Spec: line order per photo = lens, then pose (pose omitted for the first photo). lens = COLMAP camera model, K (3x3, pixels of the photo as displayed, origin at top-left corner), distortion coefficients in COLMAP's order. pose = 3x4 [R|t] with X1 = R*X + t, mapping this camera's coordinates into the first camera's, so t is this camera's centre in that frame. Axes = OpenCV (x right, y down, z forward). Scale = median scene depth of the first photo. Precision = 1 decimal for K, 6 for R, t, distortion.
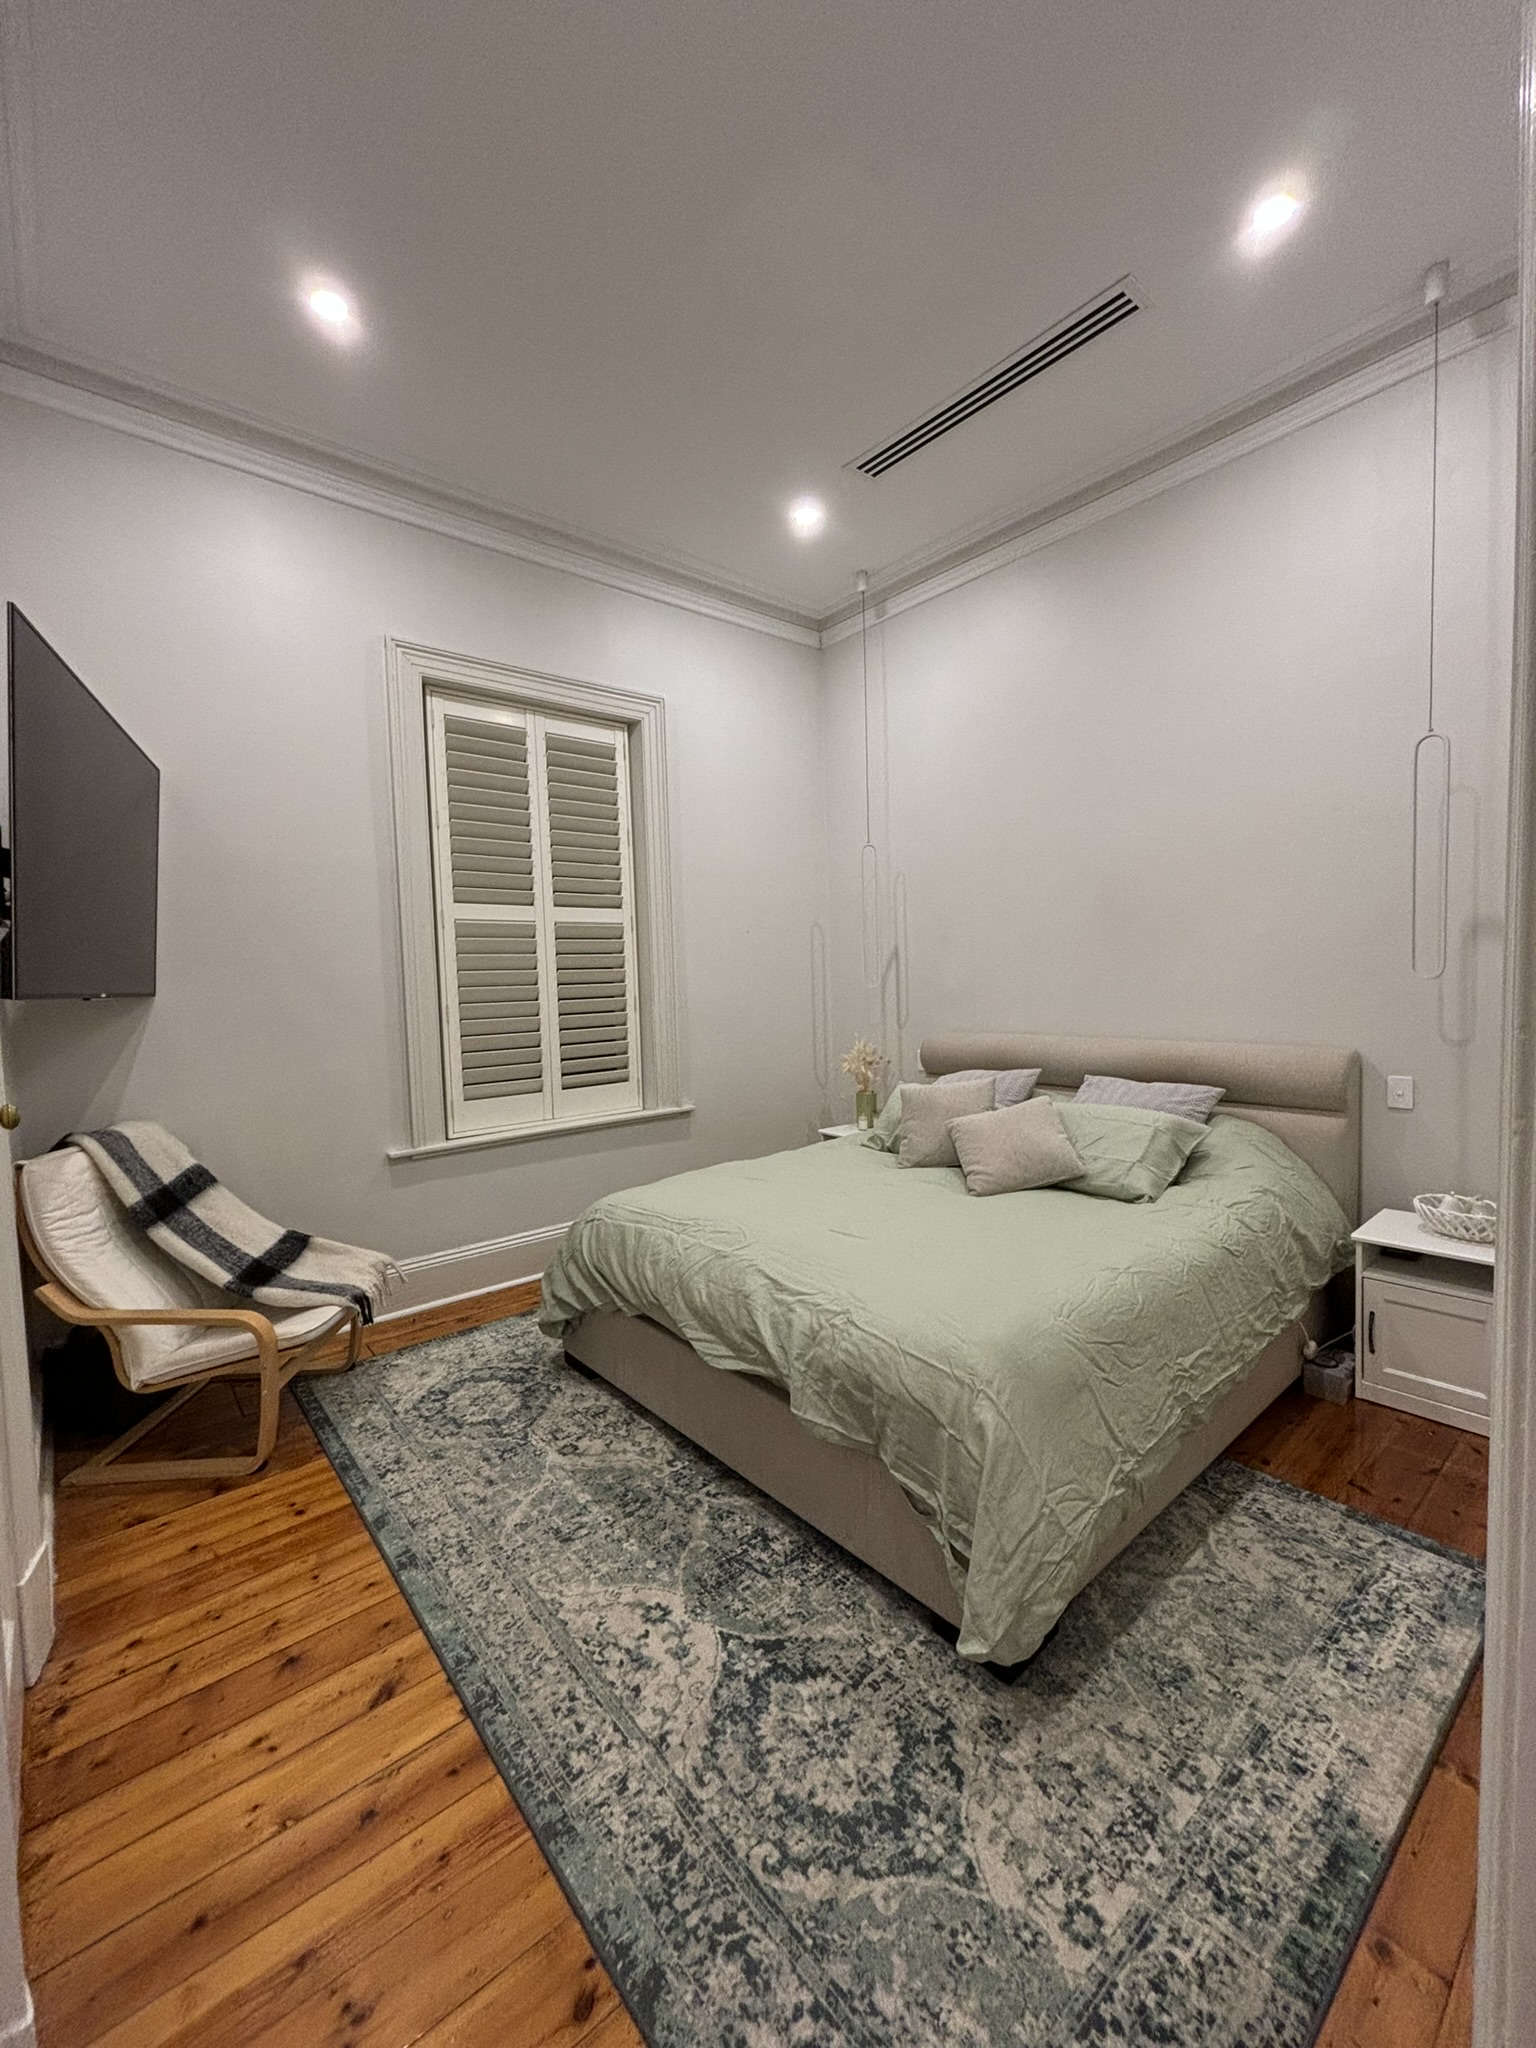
lens RADIAL K [[818.1, 0, 751.2], [0, 818.1, 1024.0], [0, 0, 1]] dist [-0.000084, 0.002652]
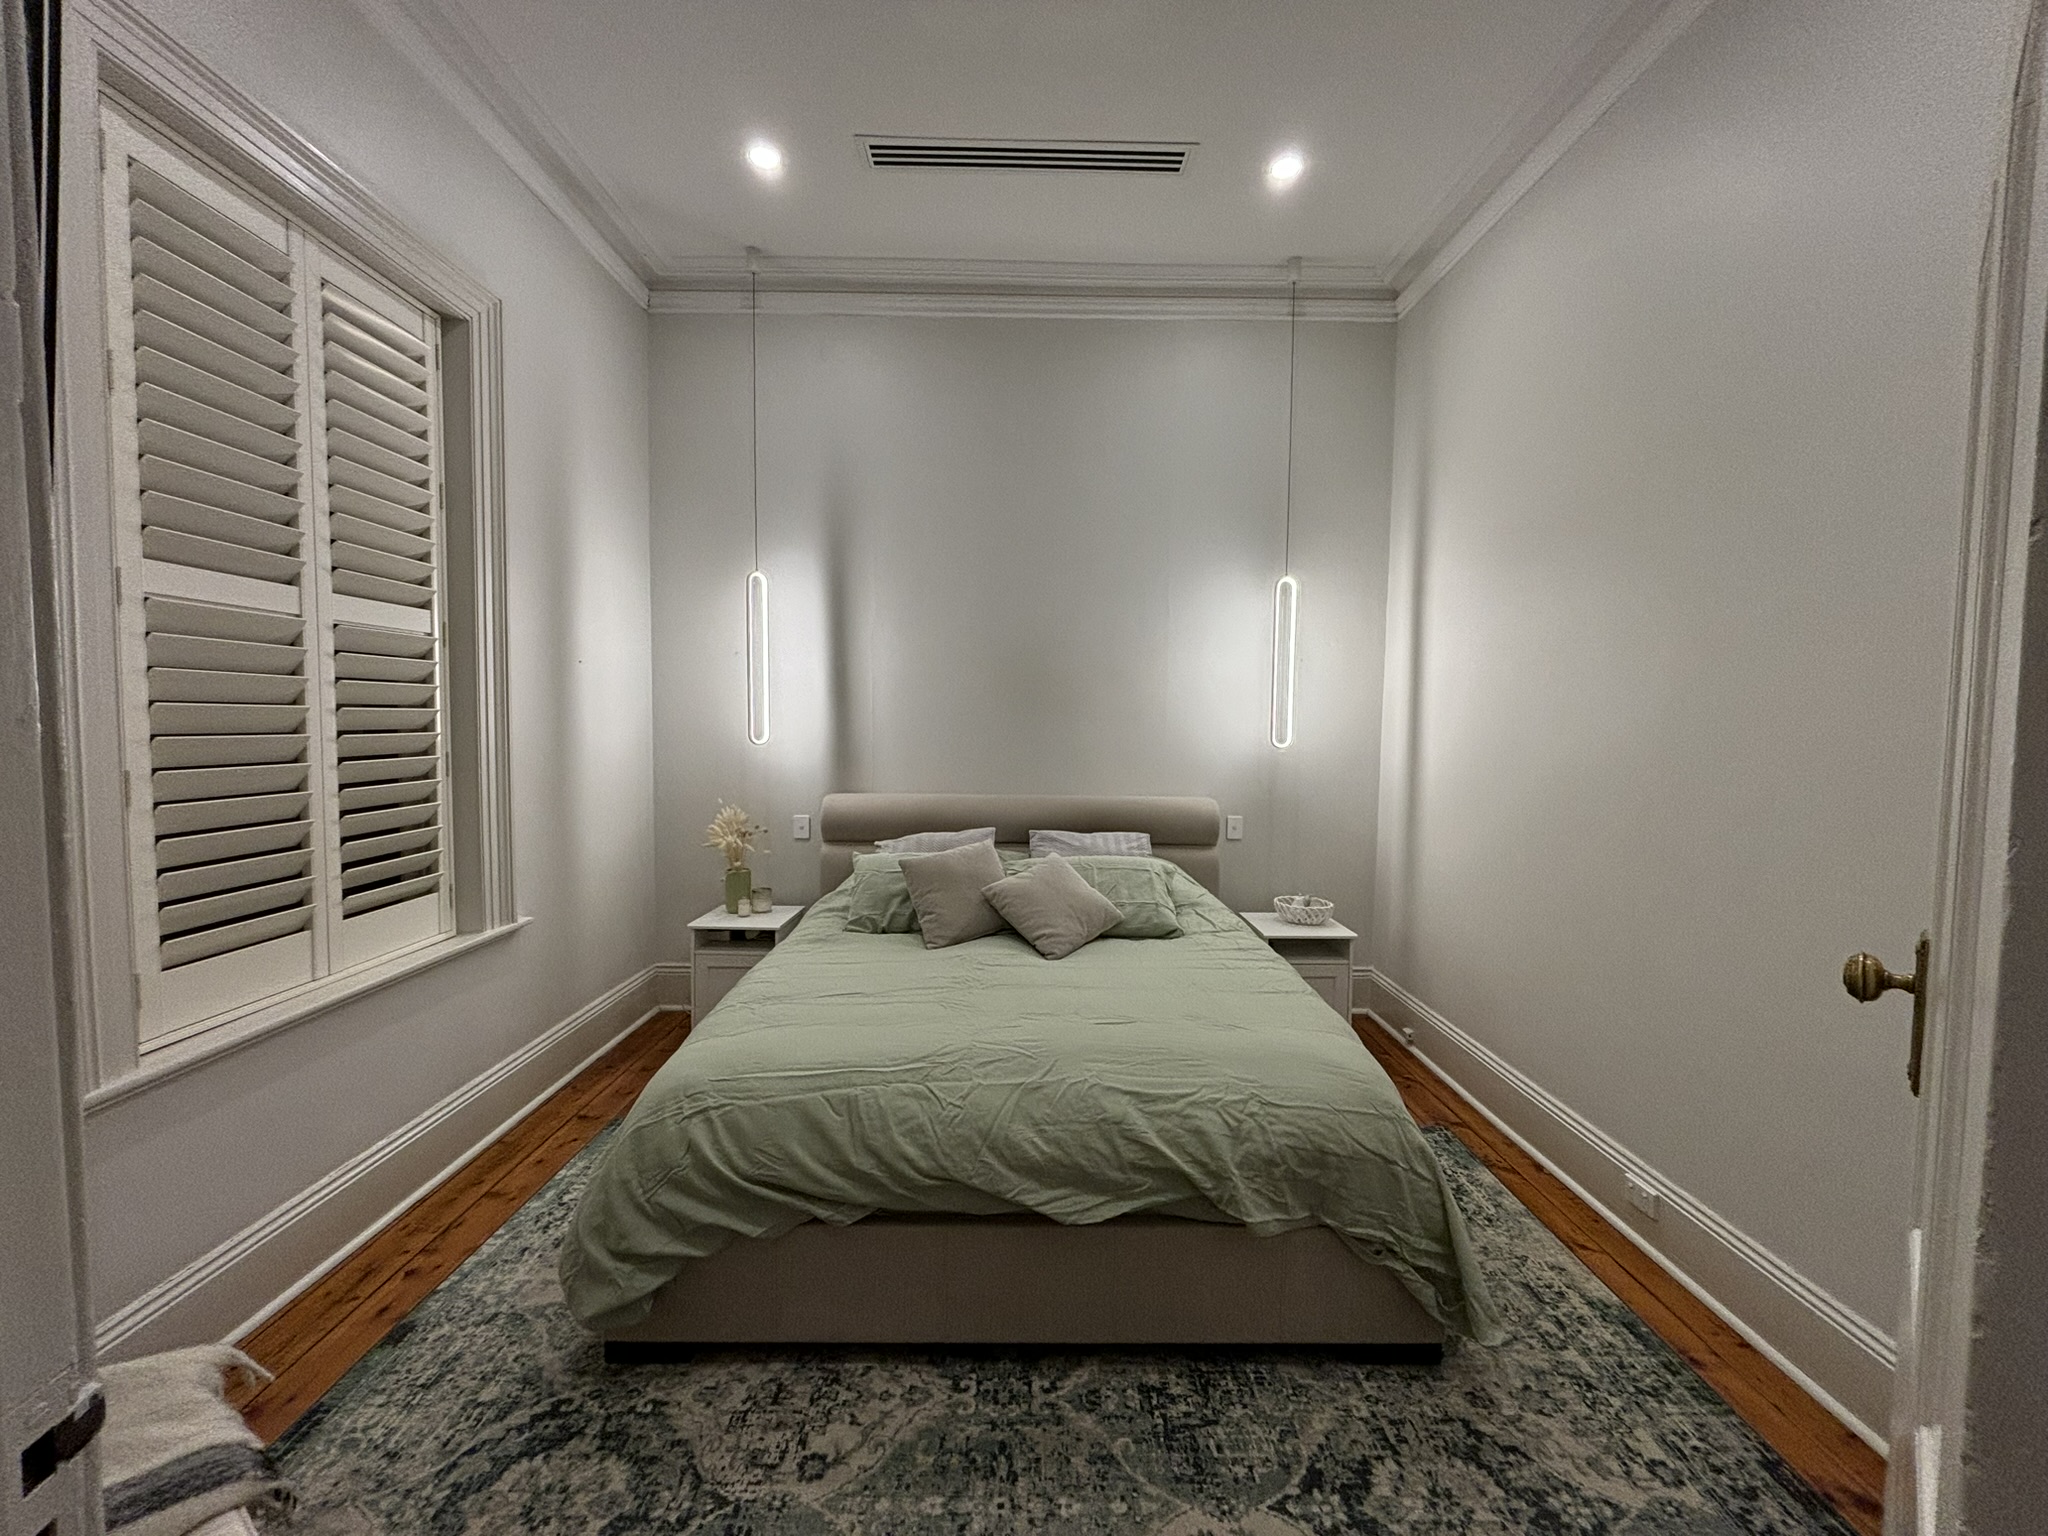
lens RADIAL K [[818.1, 0, 1027.9], [0, 818.1, 771.5], [0, 0, 1]] dist [-0.000084, 0.002652]
pose [[0.638014, -0.014946, 0.769880, -0.635475], [0.016044, 0.999853, 0.006115, -0.032364], [-0.769858, 0.008451, 0.638160, 0.473933]]
